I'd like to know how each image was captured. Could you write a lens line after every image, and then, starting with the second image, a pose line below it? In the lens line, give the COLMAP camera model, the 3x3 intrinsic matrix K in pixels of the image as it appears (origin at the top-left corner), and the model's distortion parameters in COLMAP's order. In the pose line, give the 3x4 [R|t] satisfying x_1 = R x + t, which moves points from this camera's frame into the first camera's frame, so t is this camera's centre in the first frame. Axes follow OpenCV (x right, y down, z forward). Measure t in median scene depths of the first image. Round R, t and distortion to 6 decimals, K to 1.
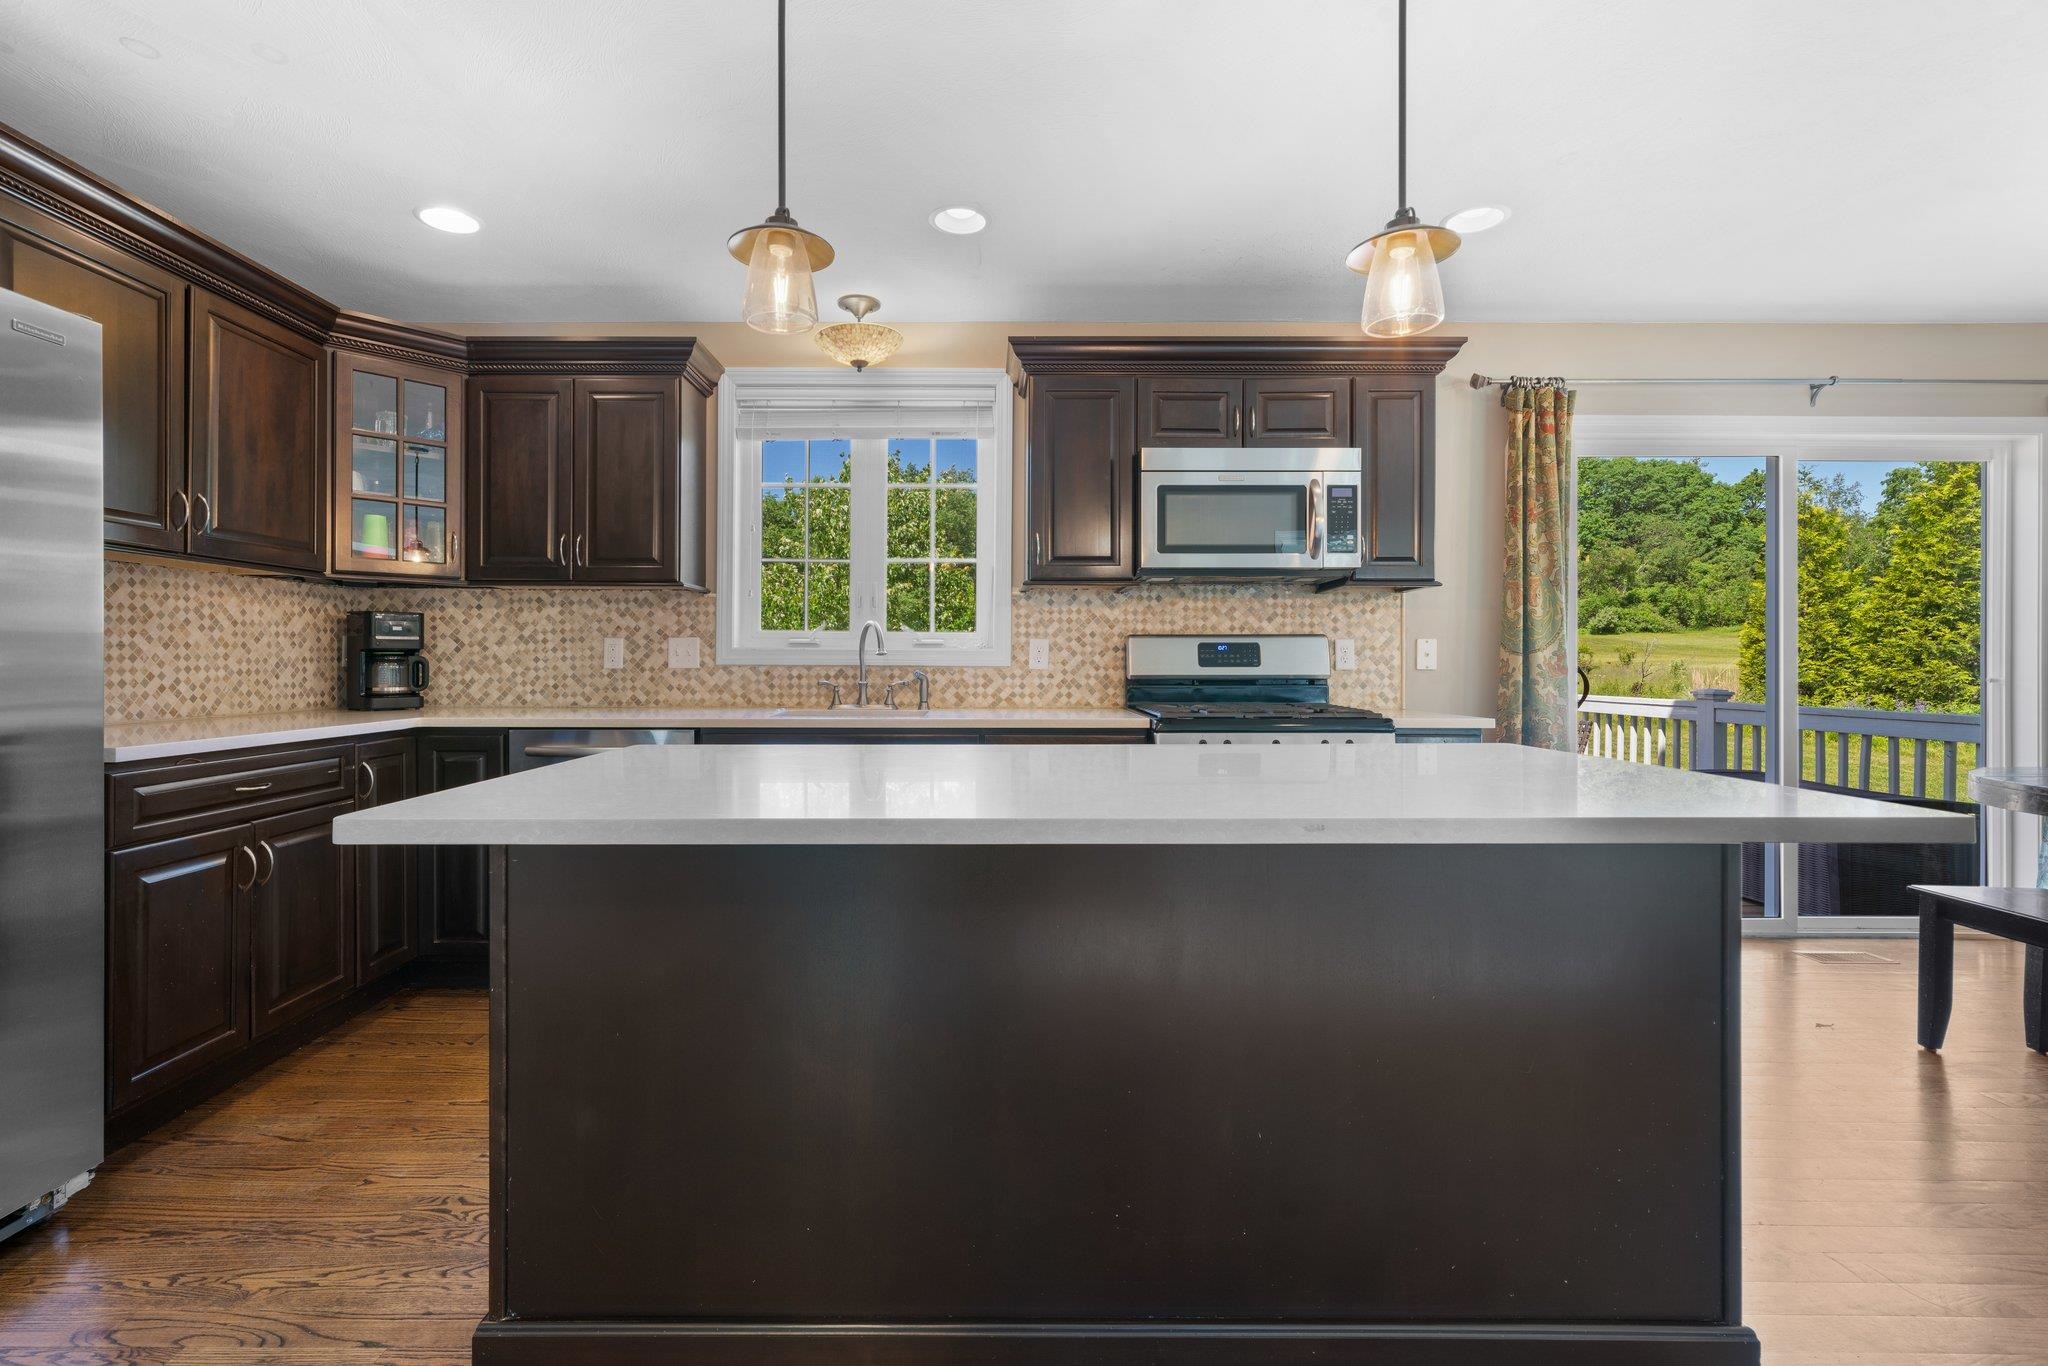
lens RADIAL K [[916.2, 0, 1005.4], [0, 916.2, 651.8], [0, 0, 1]] dist [0.000416, -0.000351]
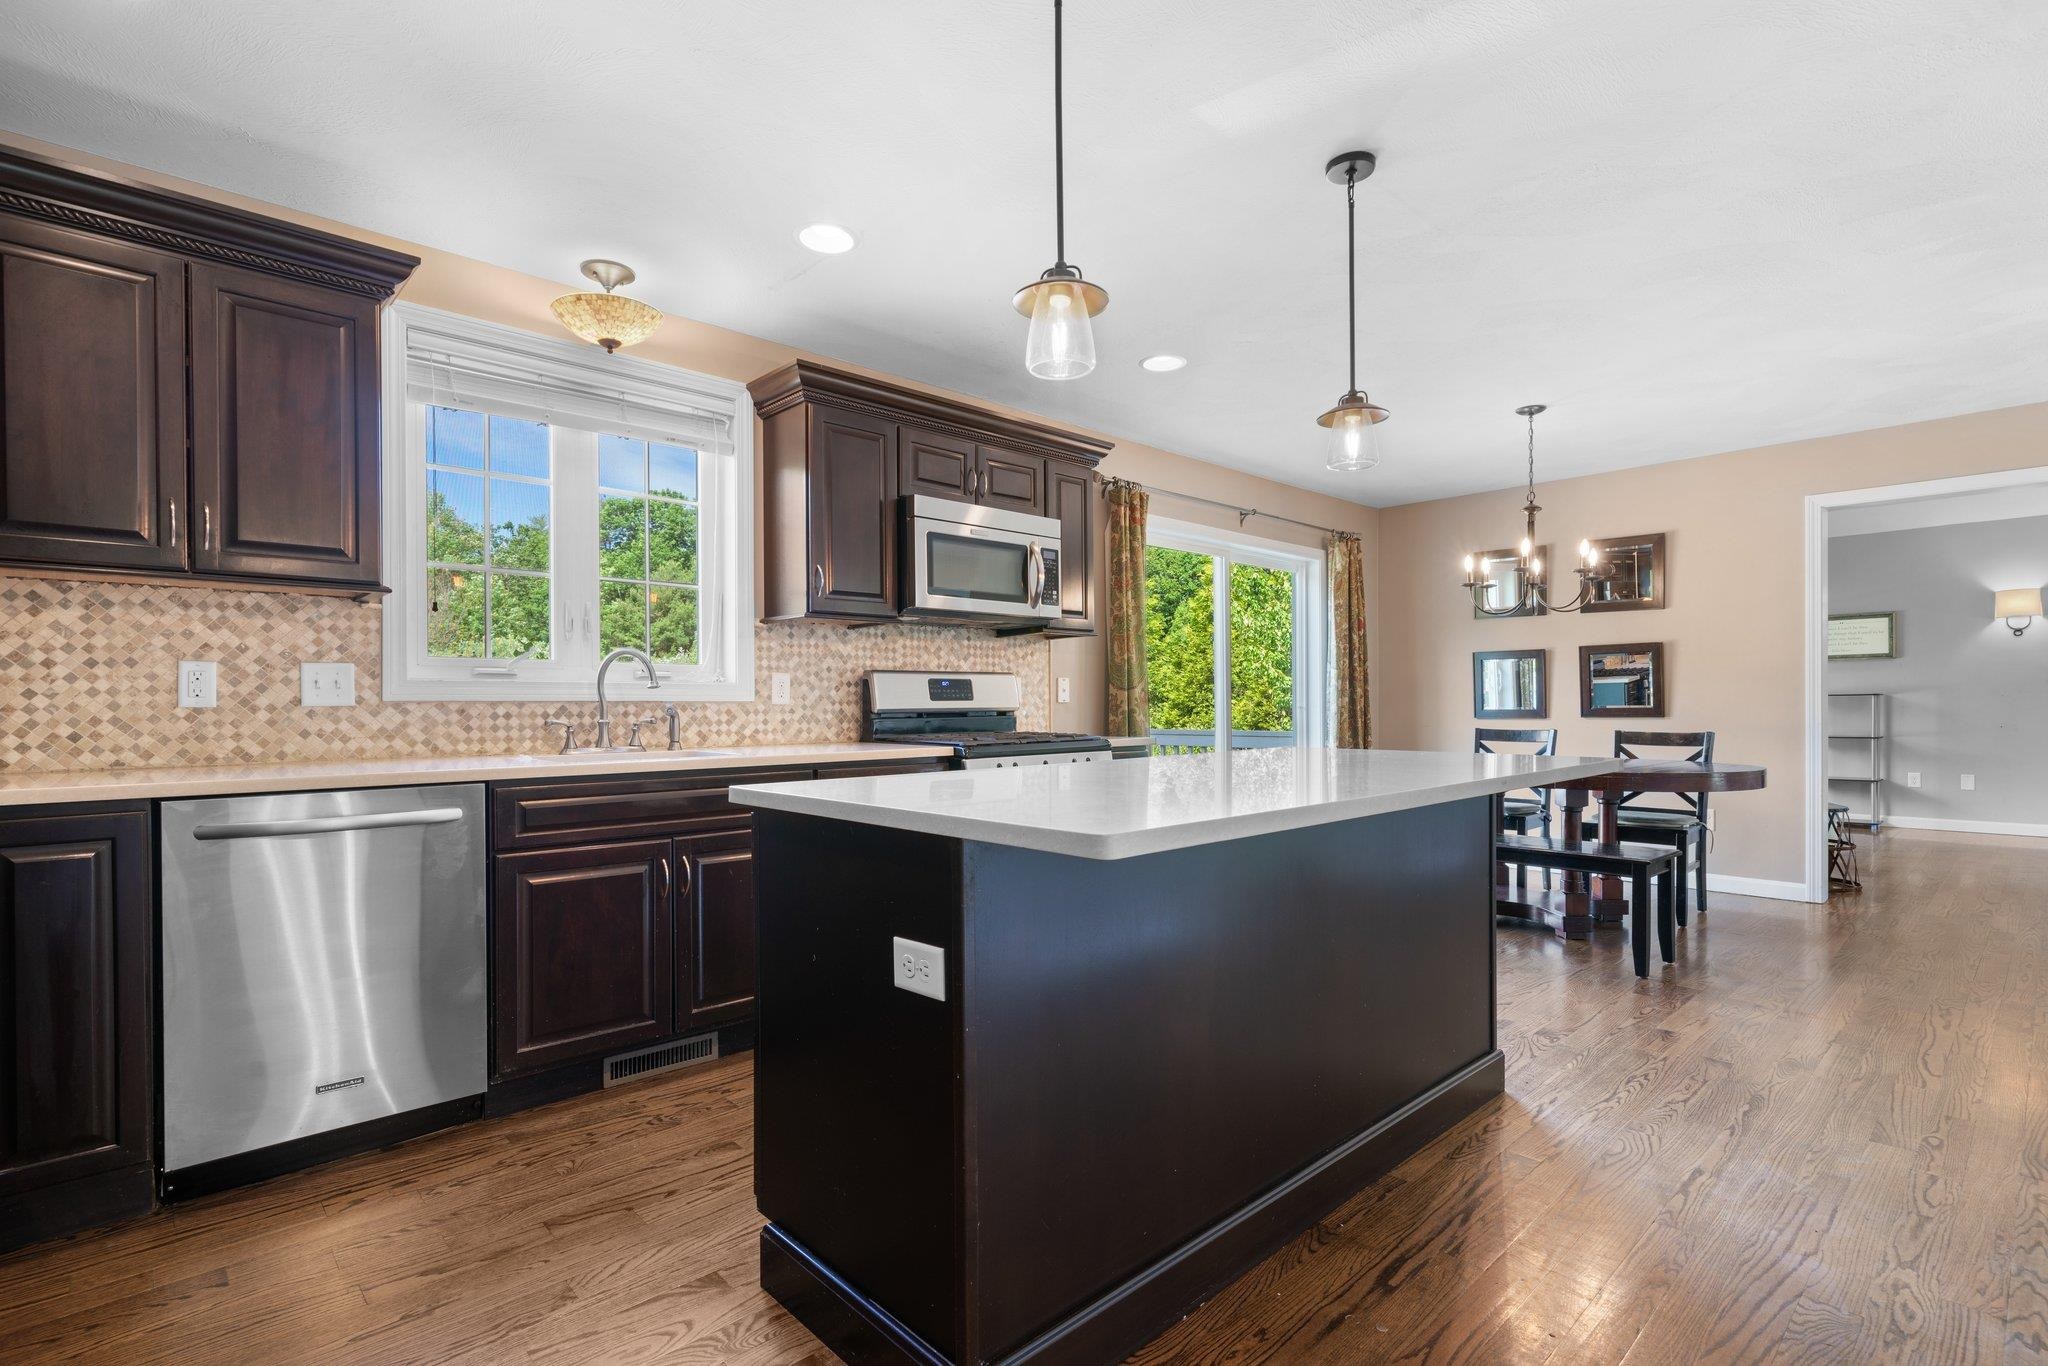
lens RADIAL K [[953.1, 0, 1021.5], [0, 953.1, 696.2], [0, 0, 1]] dist [0.002905, -0.000669]
pose [[0.735907, -0.000773, 0.677082, -0.456374], [-0.000810, 0.999998, 0.002022, 0.008167], [-0.677082, -0.002036, 0.735905, 0.091345]]
